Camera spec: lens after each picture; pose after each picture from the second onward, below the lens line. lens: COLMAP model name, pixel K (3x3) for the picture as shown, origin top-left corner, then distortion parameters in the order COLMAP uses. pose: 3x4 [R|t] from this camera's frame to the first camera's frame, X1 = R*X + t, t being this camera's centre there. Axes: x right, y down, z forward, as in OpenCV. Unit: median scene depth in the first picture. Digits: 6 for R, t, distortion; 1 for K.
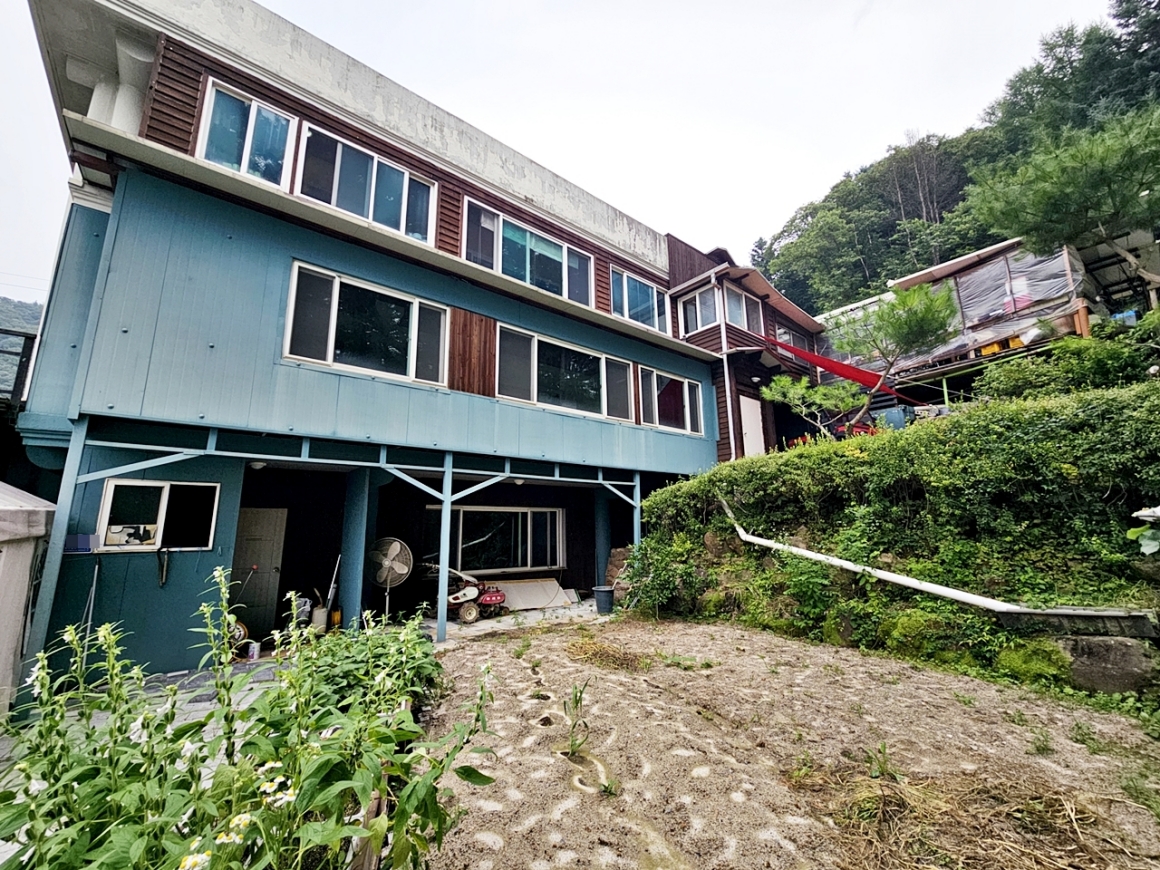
lens RADIAL K [[475.8, 0, 580.0], [0, 475.8, 435.0], [0, 0, 1]] dist [-0.002230, 0.000935]
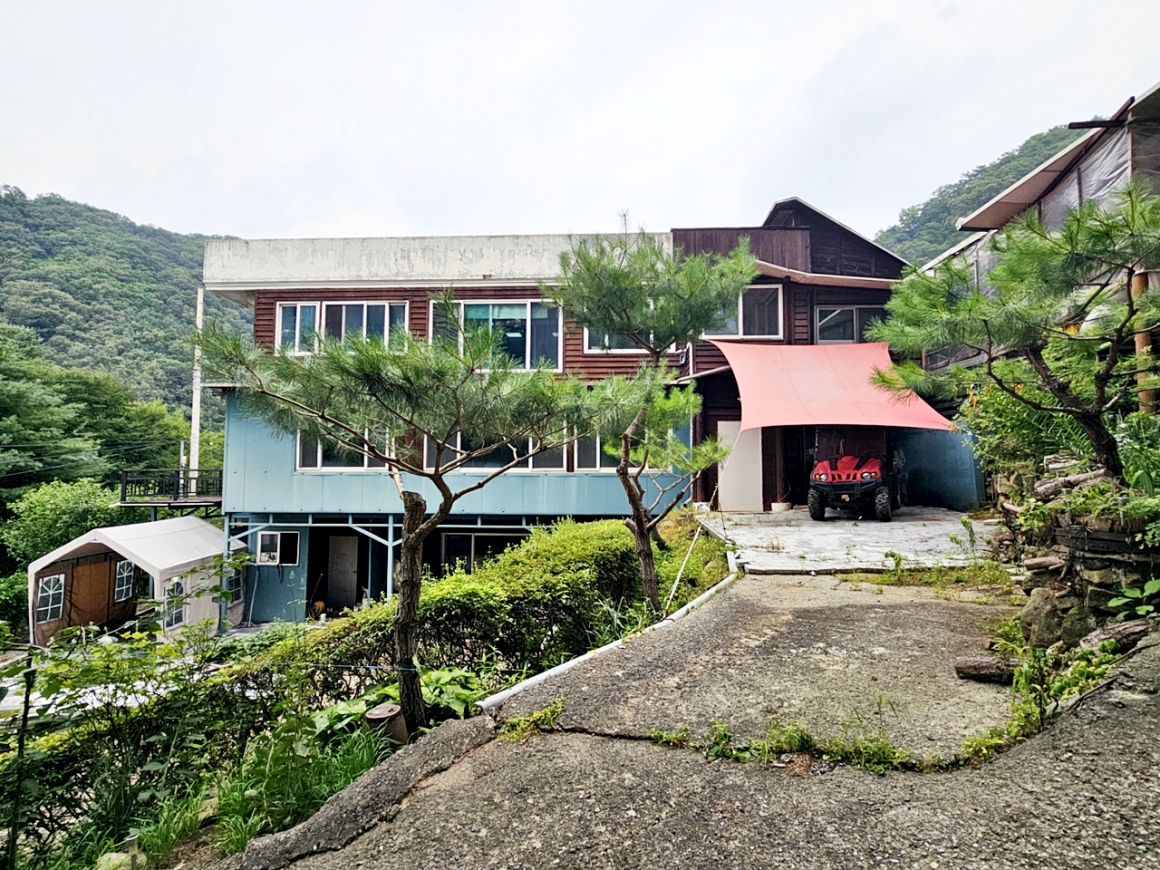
lens RADIAL K [[569.4, 0, 580.0], [0, 569.4, 435.0], [0, 0, 1]] dist [-0.000177, -0.000001]
pose [[0.738703, -0.025178, -0.673560, 1.064258], [0.122816, 0.987601, 0.097777, -0.239364], [0.662747, -0.154952, 0.732636, 0.080995]]
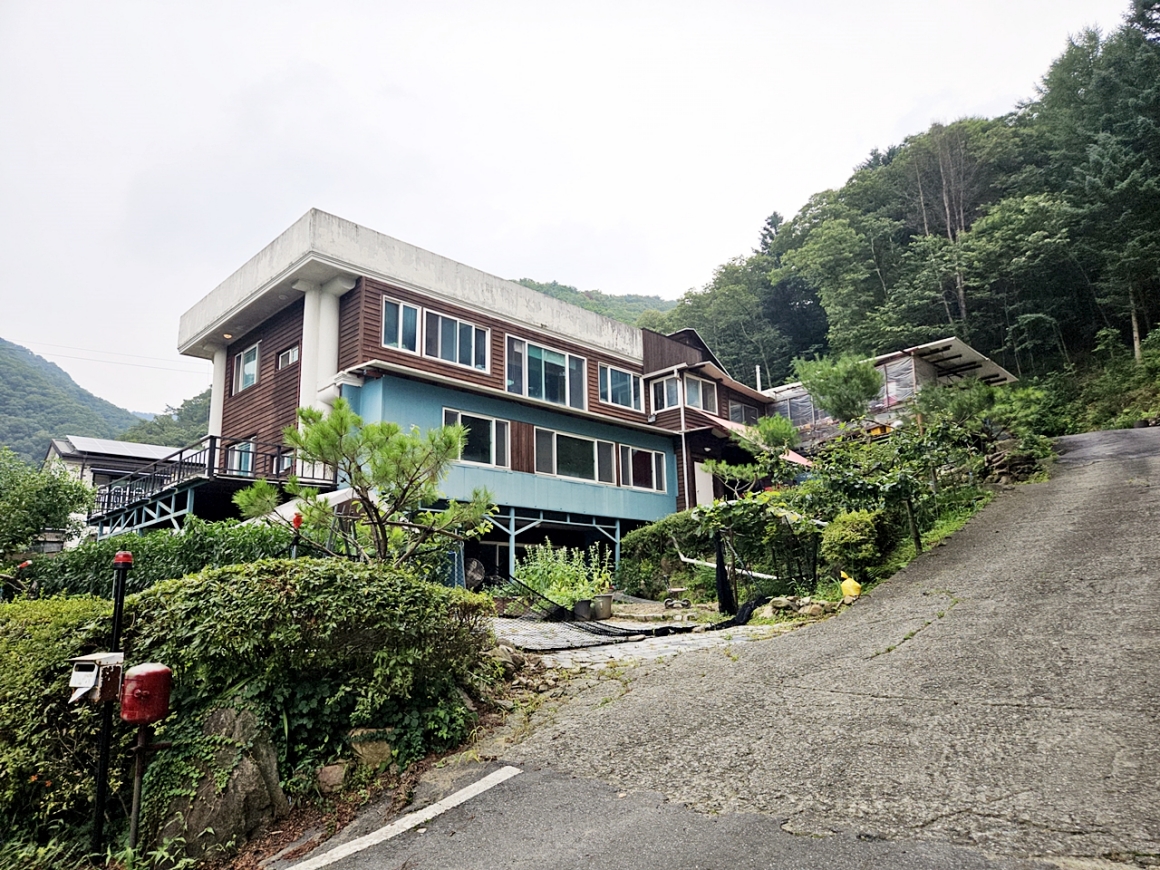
lens RADIAL K [[777.8, 0, 580.0], [0, 777.8, 435.0], [0, 0, 1]] dist [0.113982, -0.099809]
pose [[0.996228, 0.014268, 0.085591, -0.209506], [-0.011424, 0.999369, -0.033628, -0.101695], [-0.086017, 0.032523, 0.995763, -1.415574]]
